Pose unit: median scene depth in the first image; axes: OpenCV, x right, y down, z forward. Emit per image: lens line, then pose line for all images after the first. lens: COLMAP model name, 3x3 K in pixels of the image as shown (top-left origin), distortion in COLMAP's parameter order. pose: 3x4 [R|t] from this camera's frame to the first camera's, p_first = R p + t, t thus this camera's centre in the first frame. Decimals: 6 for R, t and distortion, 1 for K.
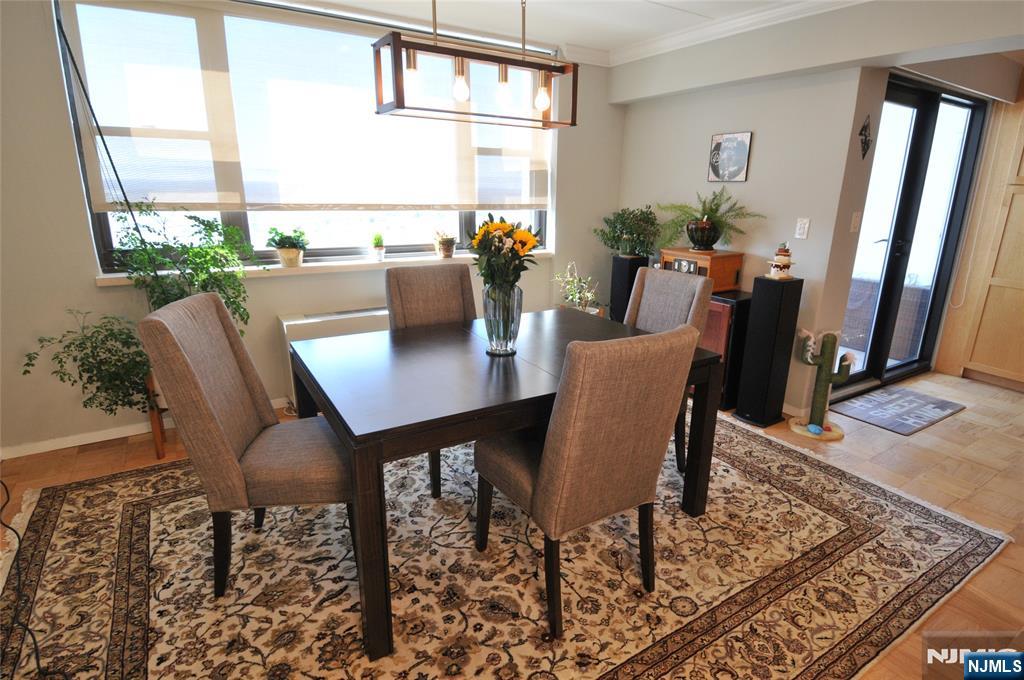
lens RADIAL K [[545.7, 0, 517.3], [0, 545.7, 334.9], [0, 0, 1]] dist [-0.021734, -0.002072]
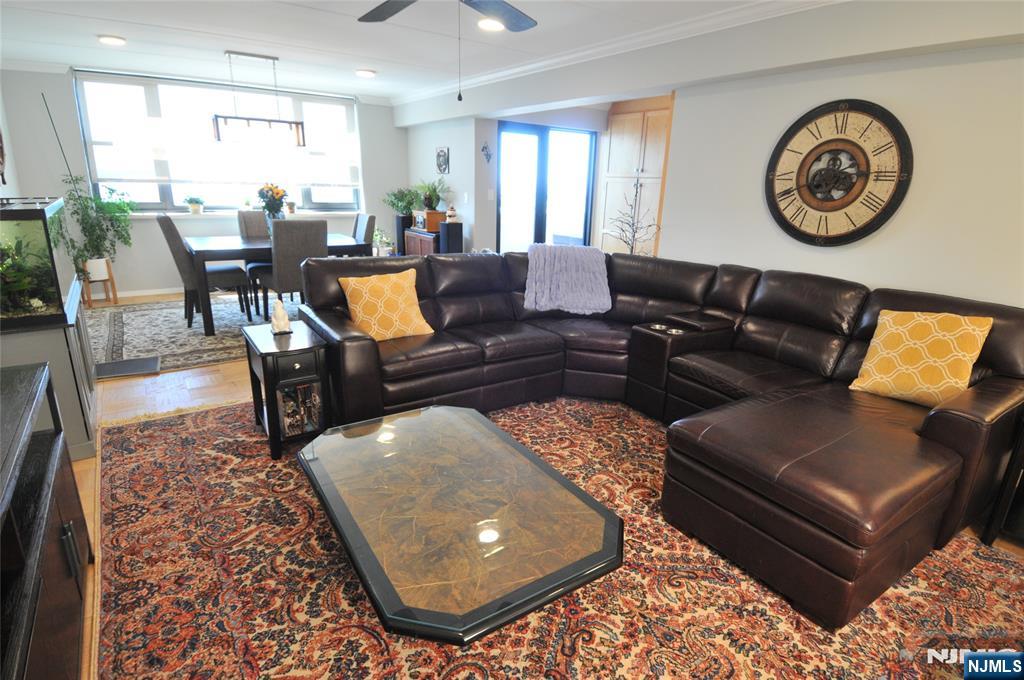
lens RADIAL K [[545.7, 0, 513.5], [0, 545.7, 345.6], [0, 0, 1]] dist [-0.021734, -0.002072]
pose [[0.998877, 0.000618, 0.047380, 0.627085], [-0.001561, 0.999801, 0.019865, 0.304353], [-0.047358, -0.019916, 0.998679, -0.997118]]
